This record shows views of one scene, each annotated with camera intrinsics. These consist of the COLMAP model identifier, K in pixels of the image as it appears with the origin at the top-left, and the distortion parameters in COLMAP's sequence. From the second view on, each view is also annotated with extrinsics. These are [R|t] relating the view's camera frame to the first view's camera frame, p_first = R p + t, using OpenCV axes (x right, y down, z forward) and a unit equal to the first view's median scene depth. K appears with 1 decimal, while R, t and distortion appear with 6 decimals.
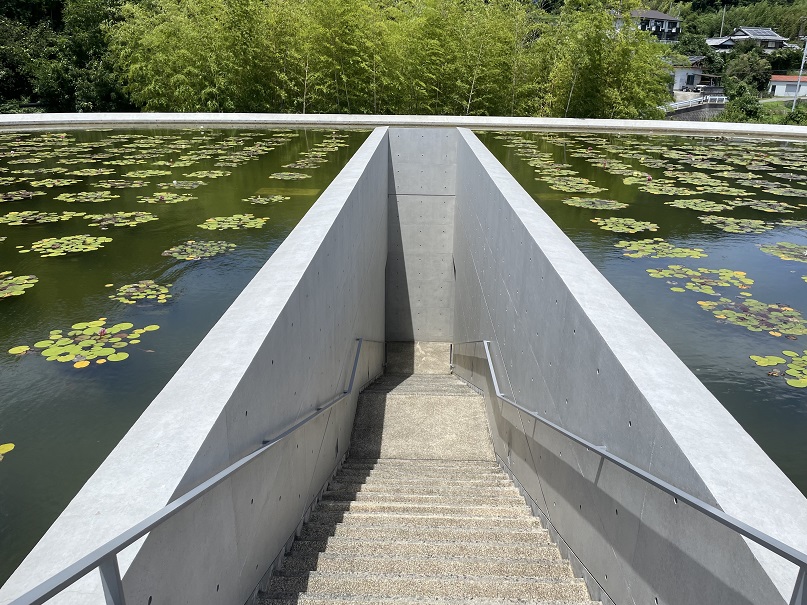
lens RADIAL K [[612.5, 0, 400.5], [0, 612.5, 298.9], [0, 0, 1]] dist [0.026229, -0.015120]
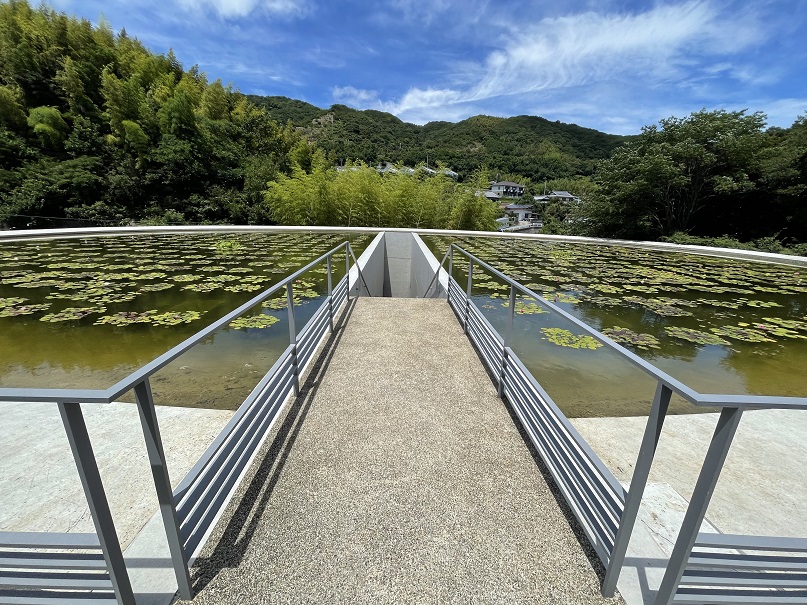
lens RADIAL K [[325.0, 0, 398.7], [0, 325.0, 305.4], [0, 0, 1]] dist [-0.000514, -0.000588]
pose [[0.999429, 0.007326, 0.032986, -0.002457], [-0.005225, 0.997979, -0.063325, 0.072305], [-0.033383, 0.063116, 0.997448, -0.217517]]
